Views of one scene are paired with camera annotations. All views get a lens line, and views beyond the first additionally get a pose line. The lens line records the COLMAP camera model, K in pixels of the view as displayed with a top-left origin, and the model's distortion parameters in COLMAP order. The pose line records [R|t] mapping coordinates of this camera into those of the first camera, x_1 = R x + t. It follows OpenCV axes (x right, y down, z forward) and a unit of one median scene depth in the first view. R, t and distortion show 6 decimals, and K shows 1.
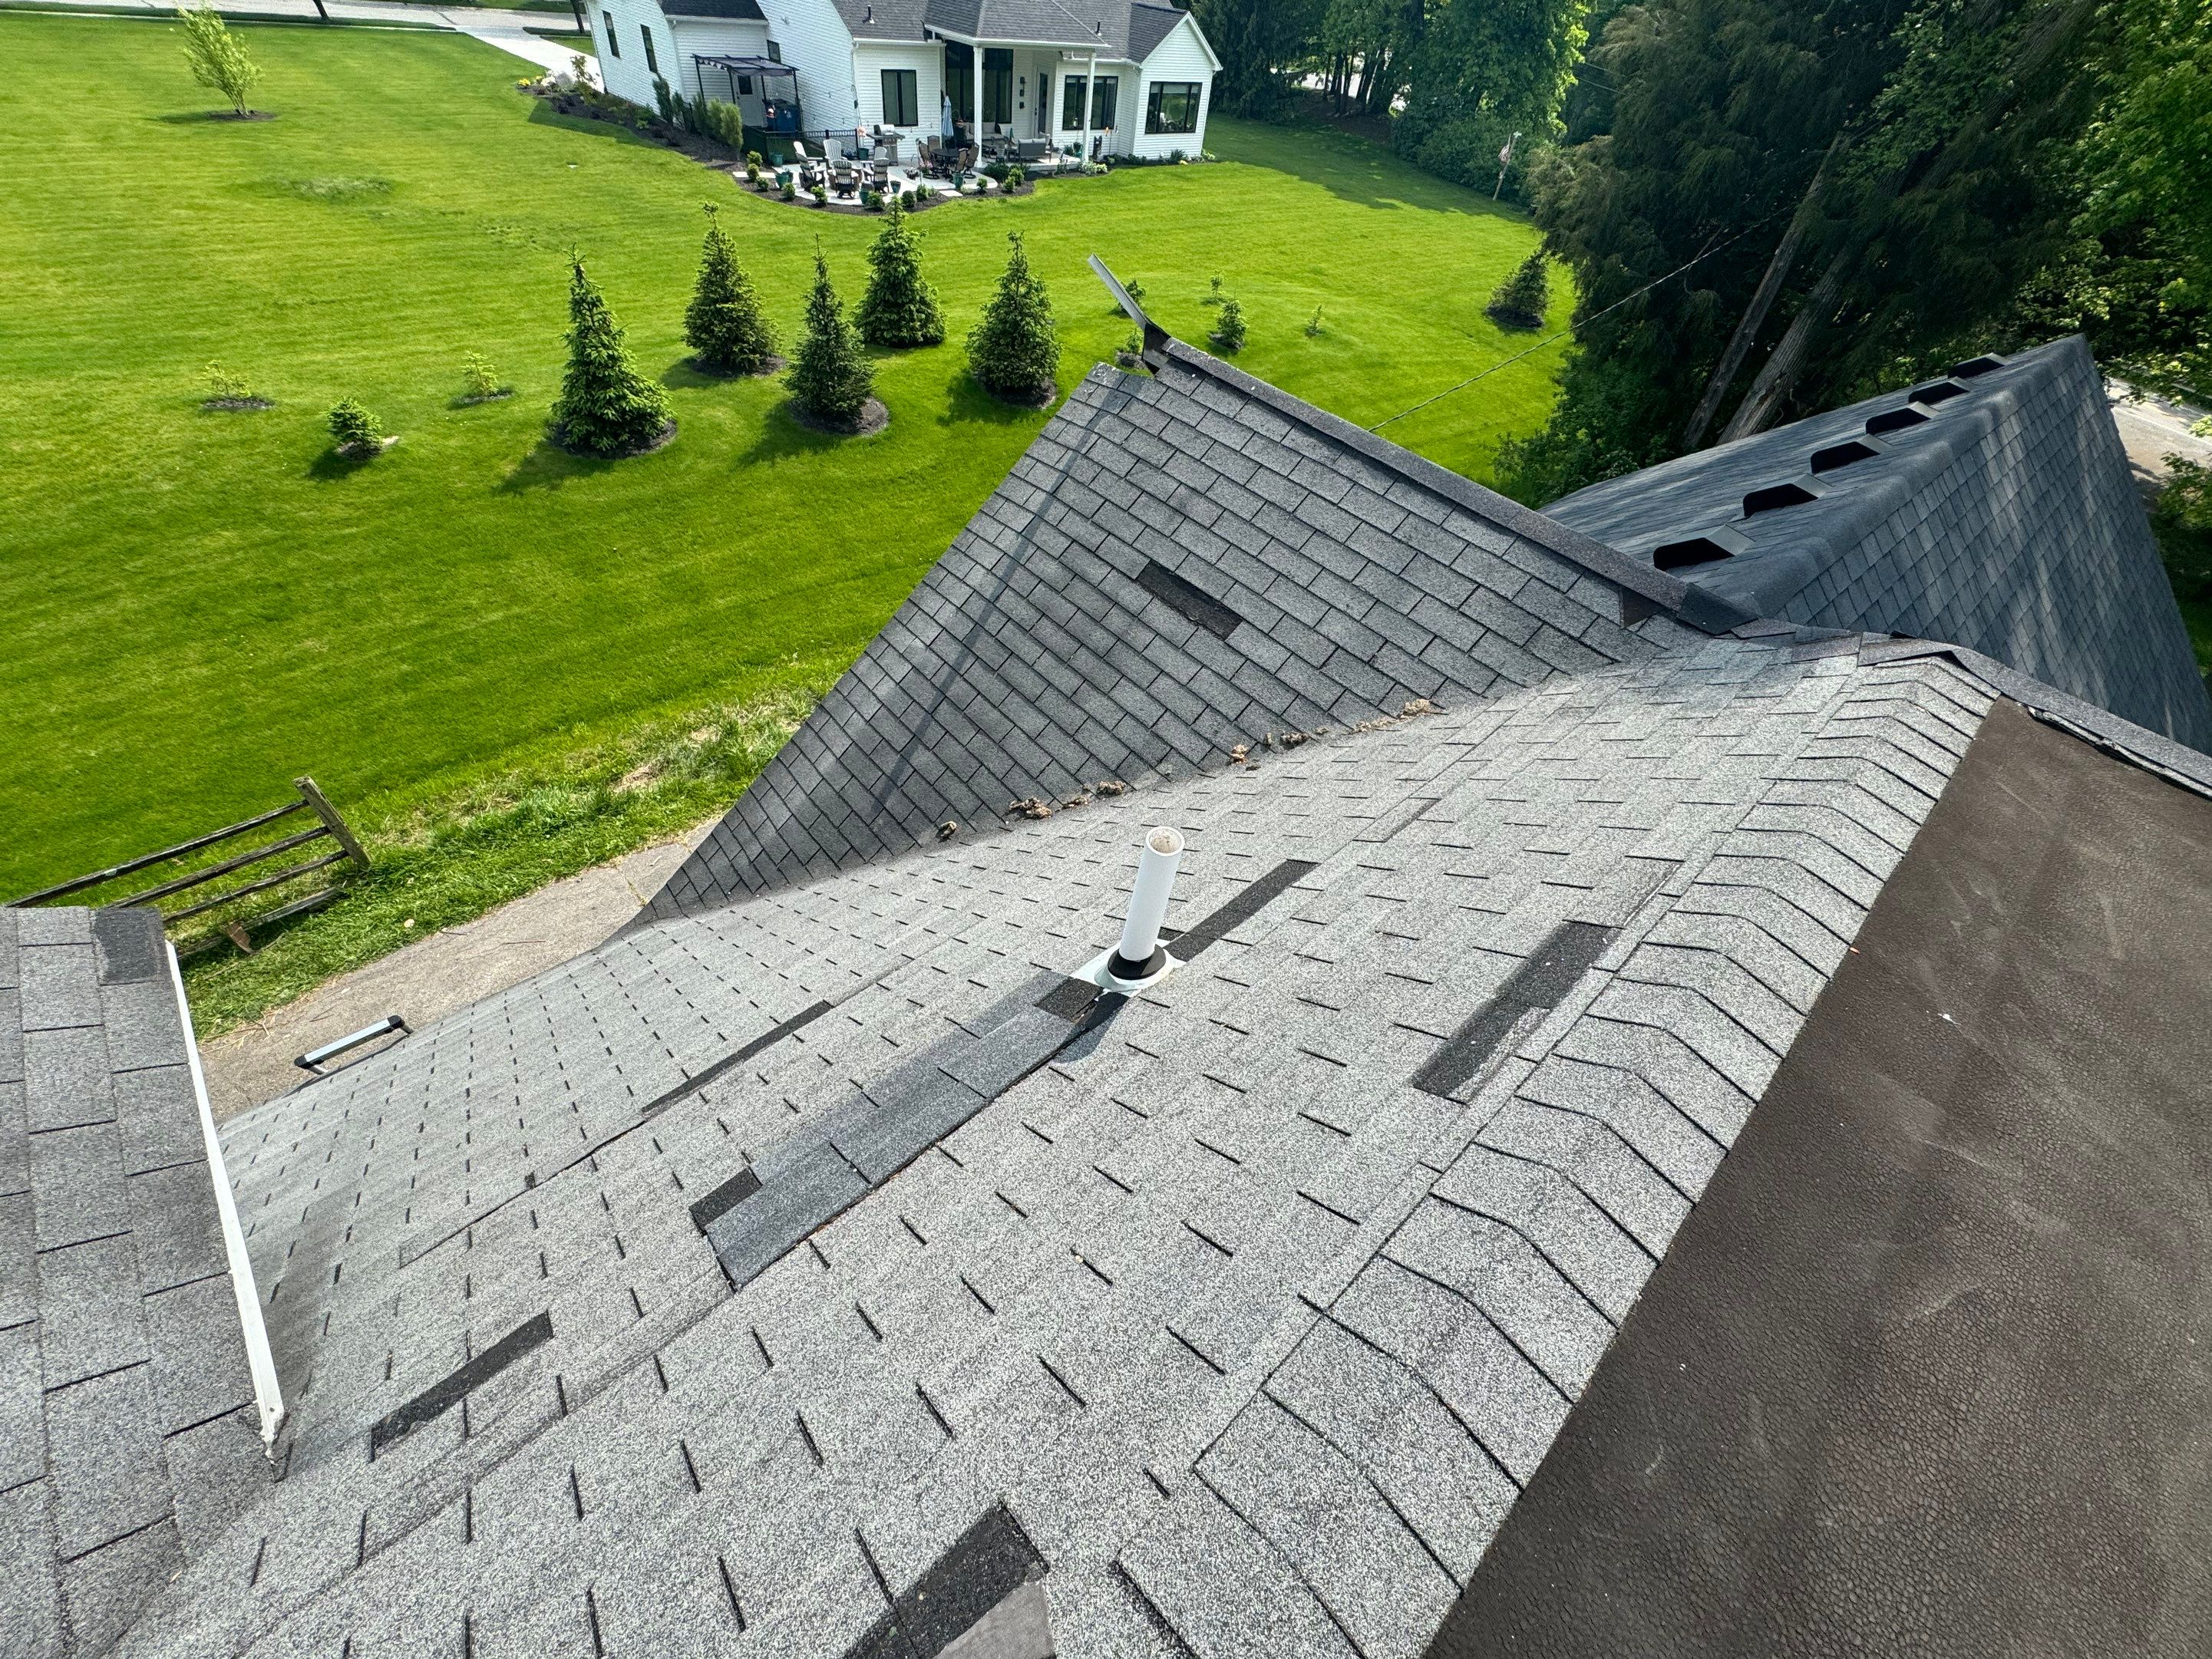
lens RADIAL K [[3341.5, 0, 1105.9], [0, 3341.5, 828.0], [0, 0, 1]] dist [-0.024542, 0.000000]
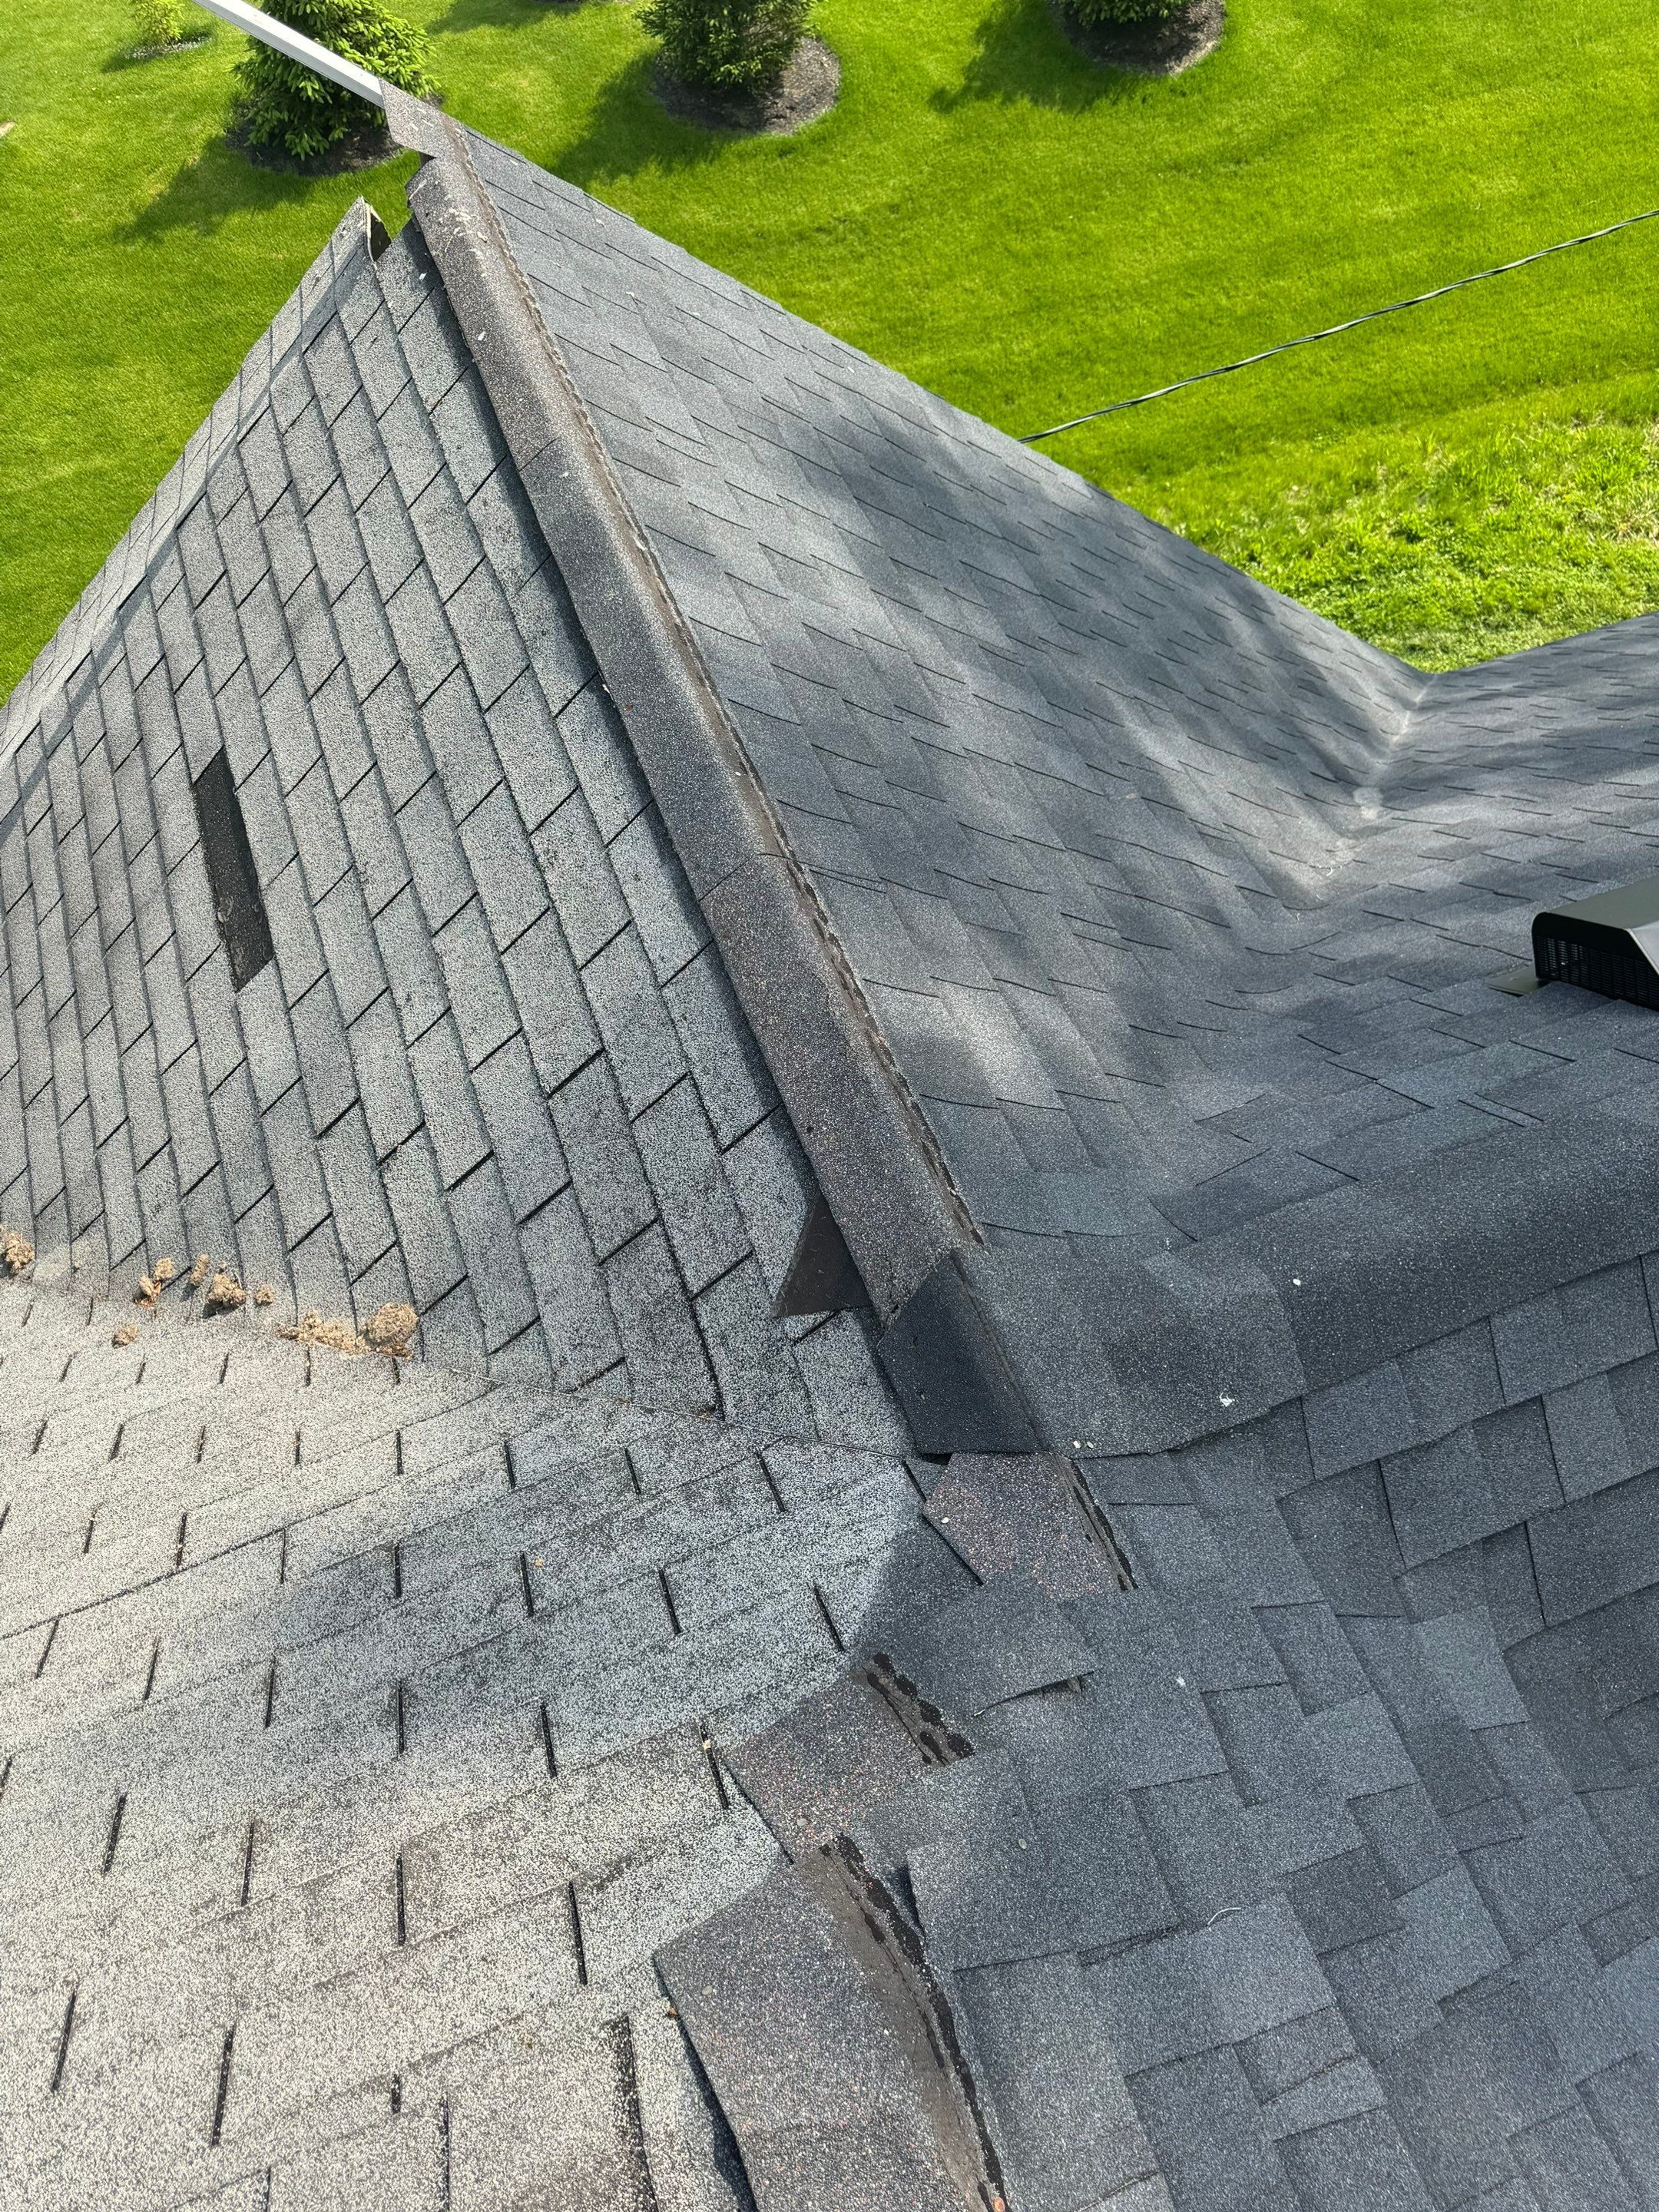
lens RADIAL K [[3341.9, 0, 829.4], [0, 3341.9, 1105.9], [0, 0, 1]] dist [-0.024542, 0.000000]
pose [[0.632670, 0.306936, -0.710998, 0.342318], [-0.016140, 0.923129, 0.384151, -0.182498], [0.774253, -0.231566, 0.588990, 0.716034]]
